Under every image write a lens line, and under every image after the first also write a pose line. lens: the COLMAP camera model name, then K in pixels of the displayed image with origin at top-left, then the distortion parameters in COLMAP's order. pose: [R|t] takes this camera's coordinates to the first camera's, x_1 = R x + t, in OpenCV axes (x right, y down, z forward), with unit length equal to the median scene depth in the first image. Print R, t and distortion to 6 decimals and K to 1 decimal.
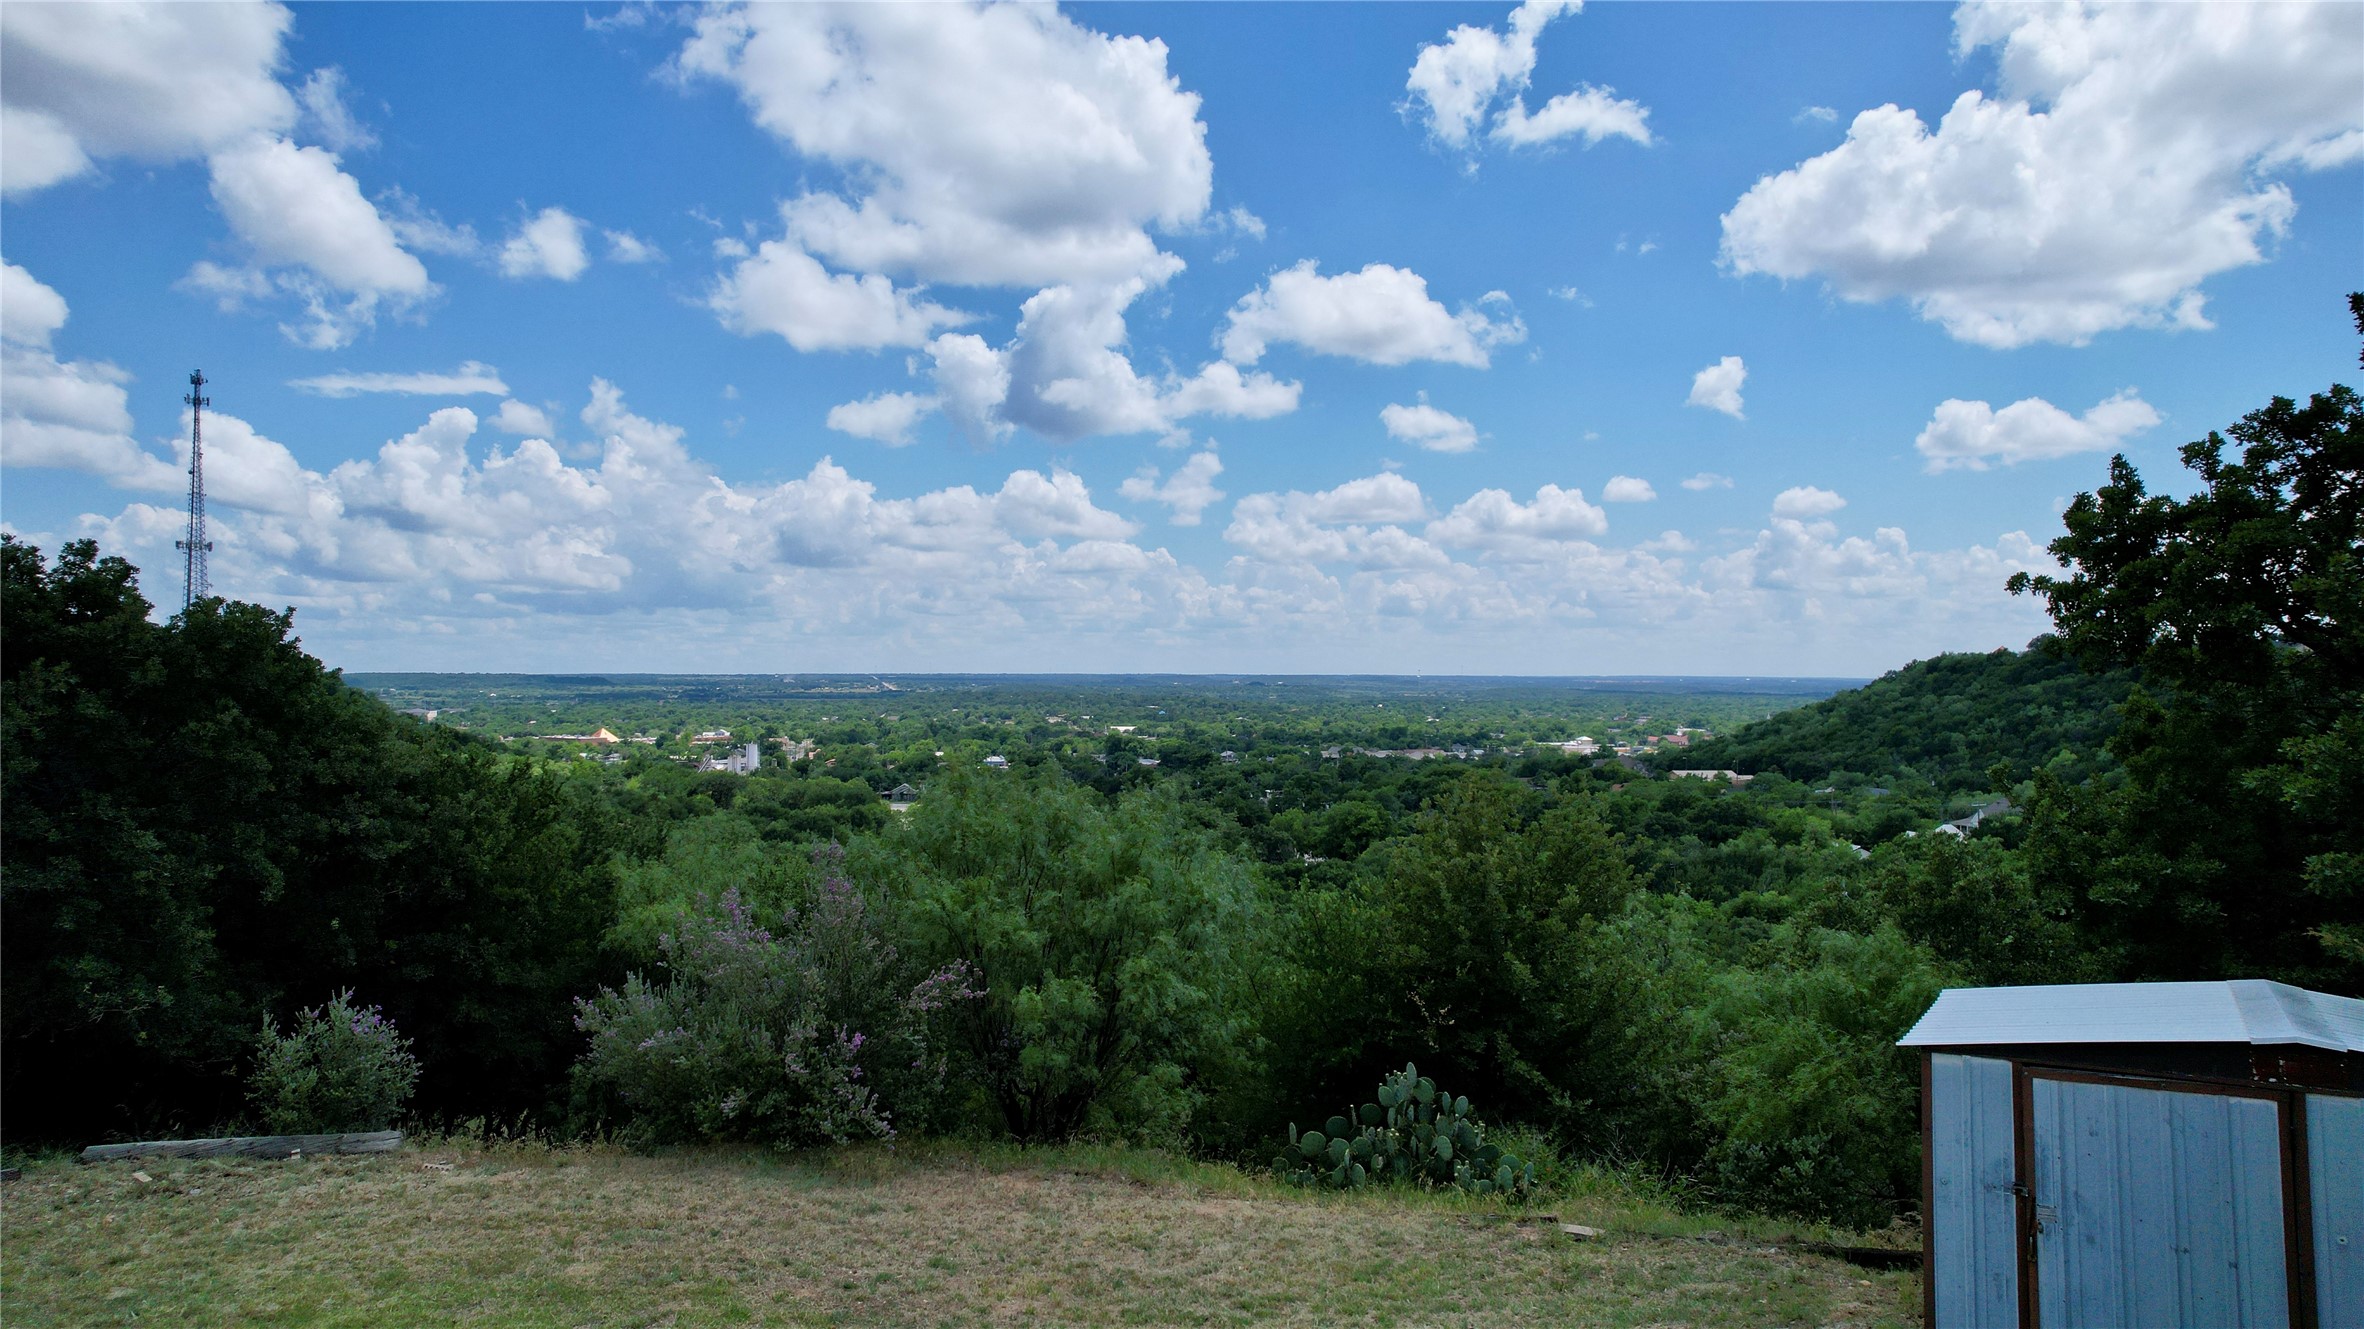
lens RADIAL K [[1521.1, 0, 1182.0], [0, 1521.1, 664.5], [0, 0, 1]] dist [-0.080727, 0.068093]
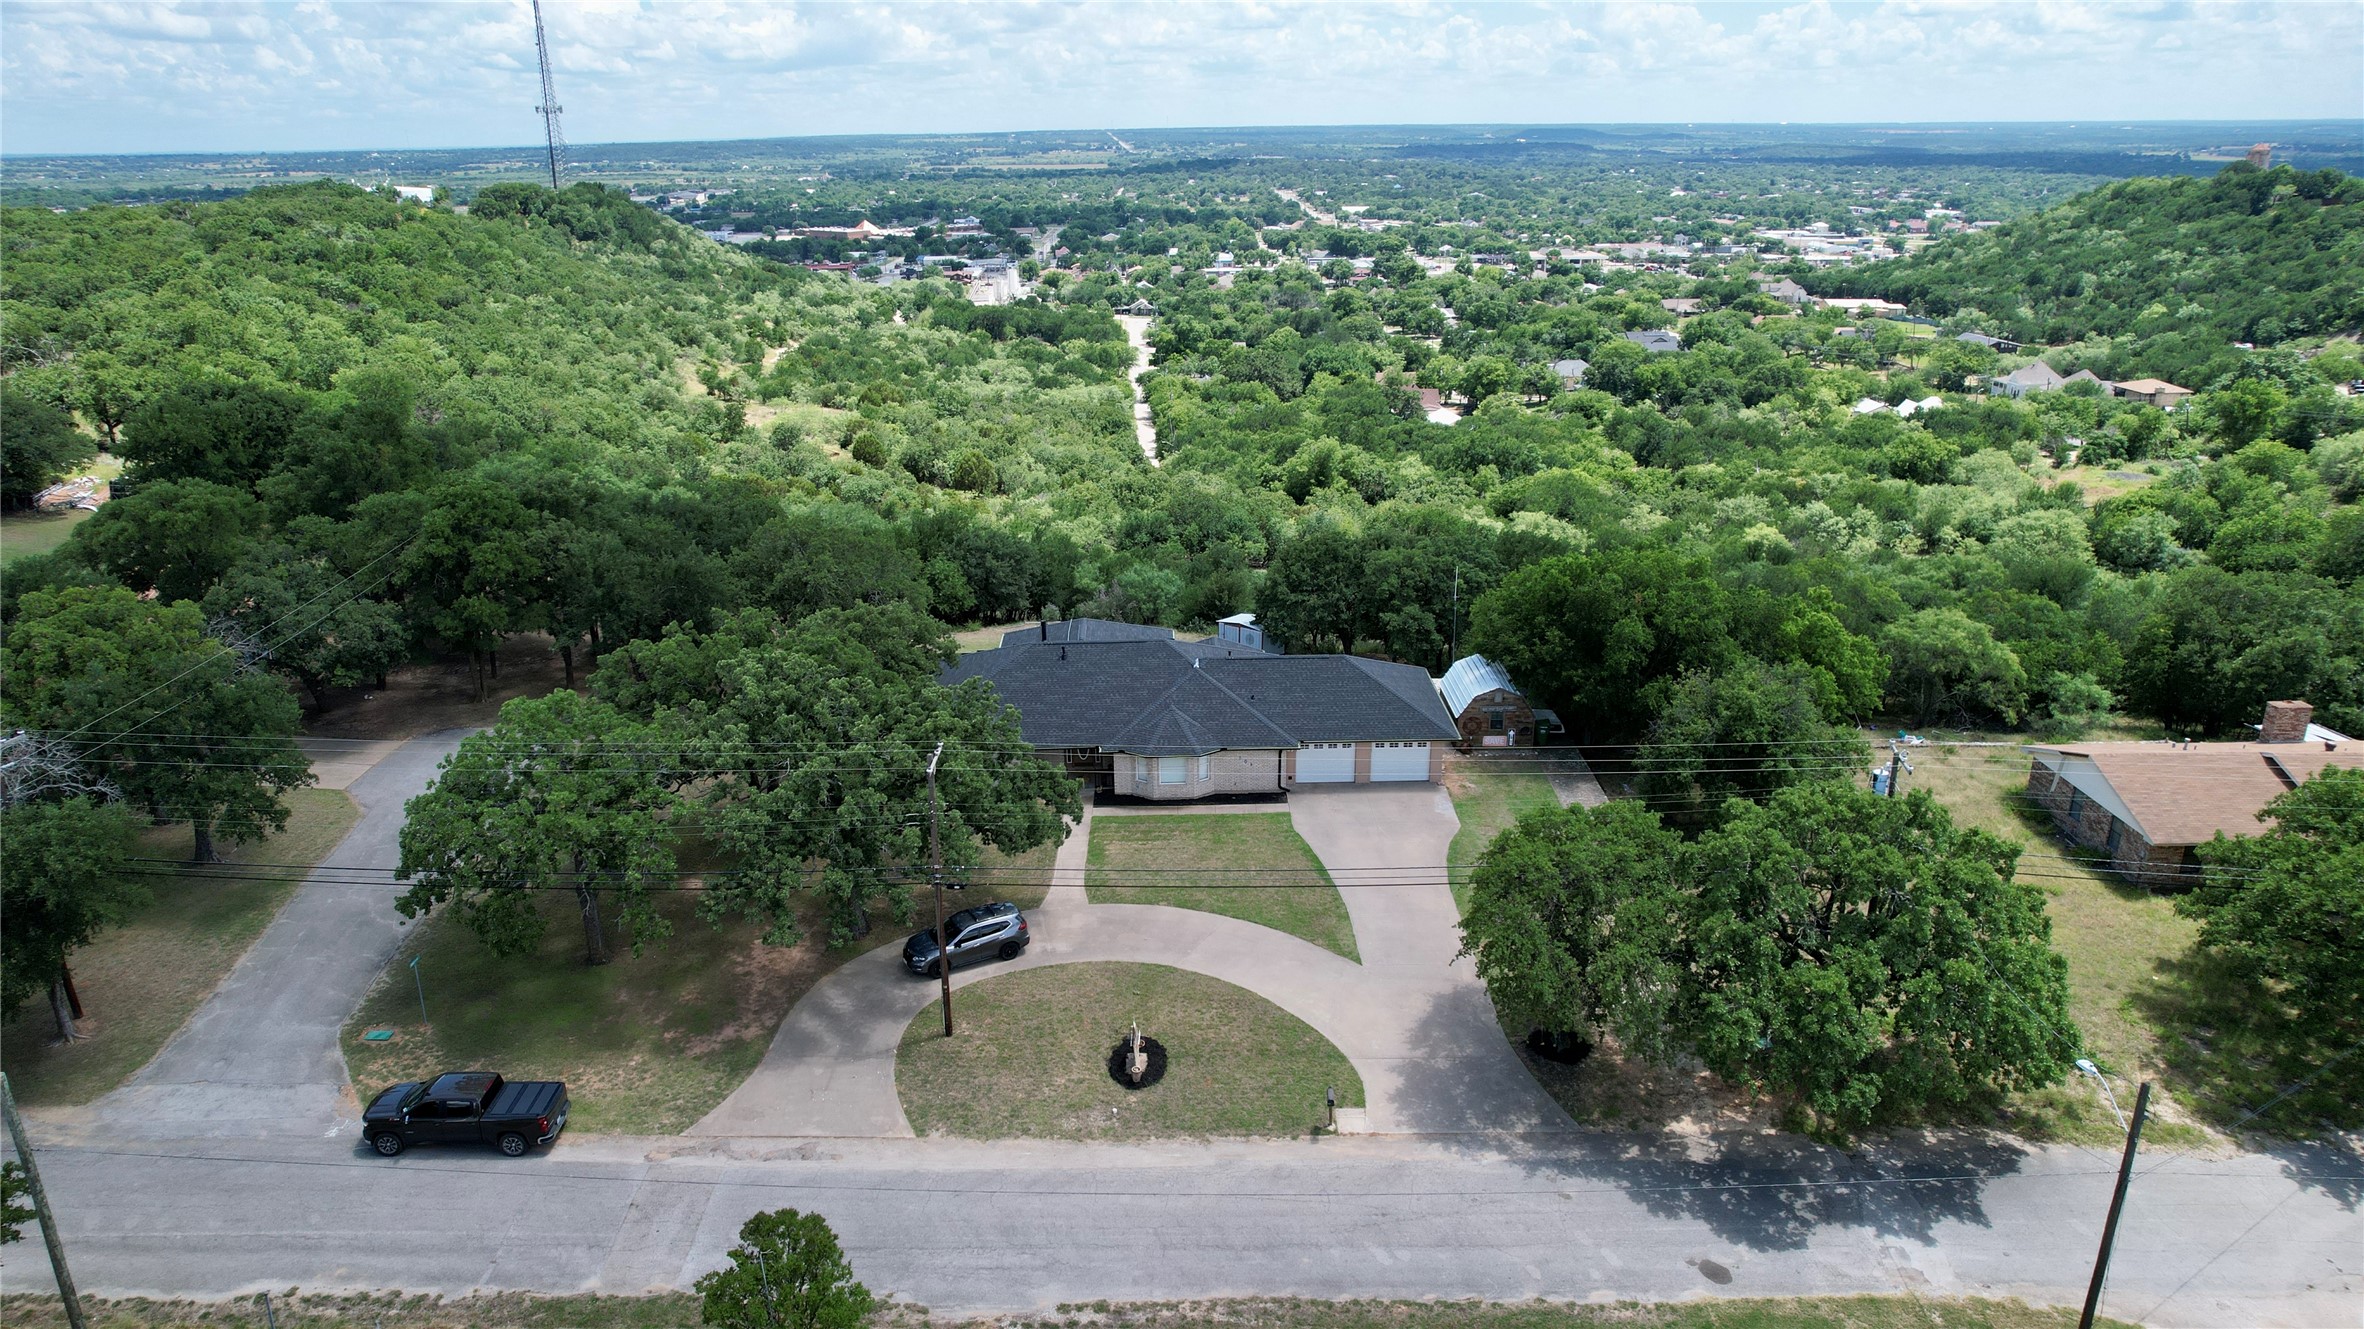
lens RADIAL K [[1521.1, 0, 1182.0], [0, 1521.1, 664.5], [0, 0, 1]] dist [-0.080727, 0.068093]
pose [[0.987817, 0.036235, -0.151343, 0.031894], [0.017902, 0.939599, 0.341809, -0.053755], [0.154587, -0.340354, 0.927503, -0.156344]]
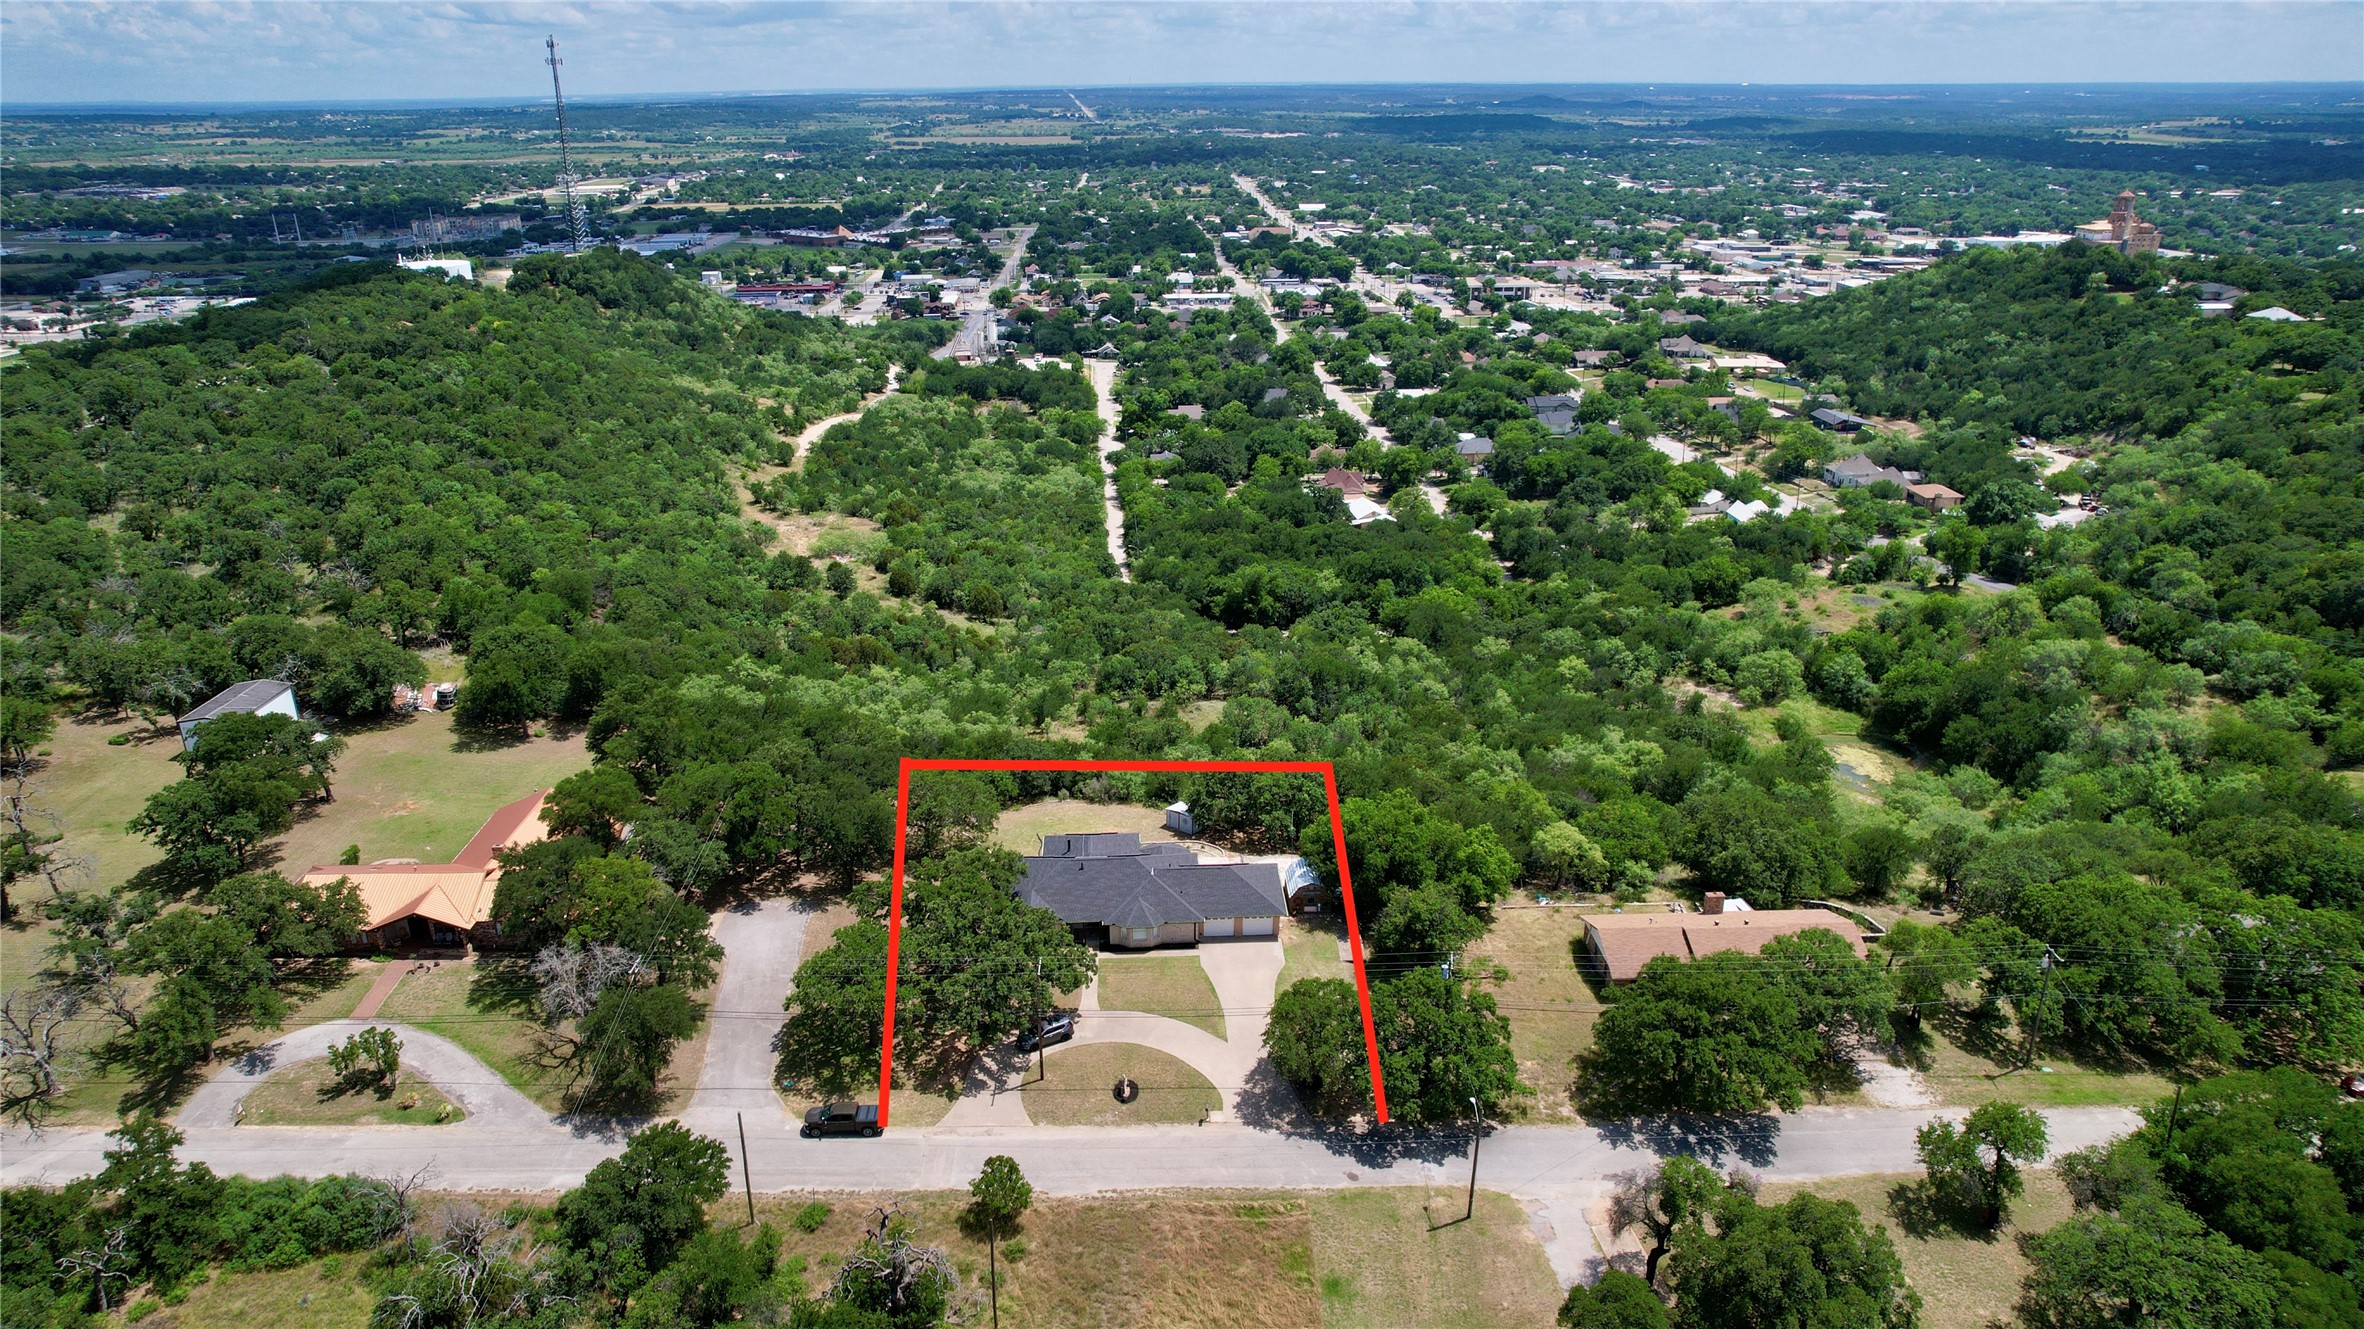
lens RADIAL K [[1515.3, 0, 1182.0], [0, 1515.3, 664.5], [0, 0, 1]] dist [-0.050047, 0.001005]
pose [[0.991219, 0.036056, -0.127222, 0.049535], [0.013267, 0.930136, 0.366974, -0.136574], [0.131566, -0.365440, 0.921490, -0.256253]]
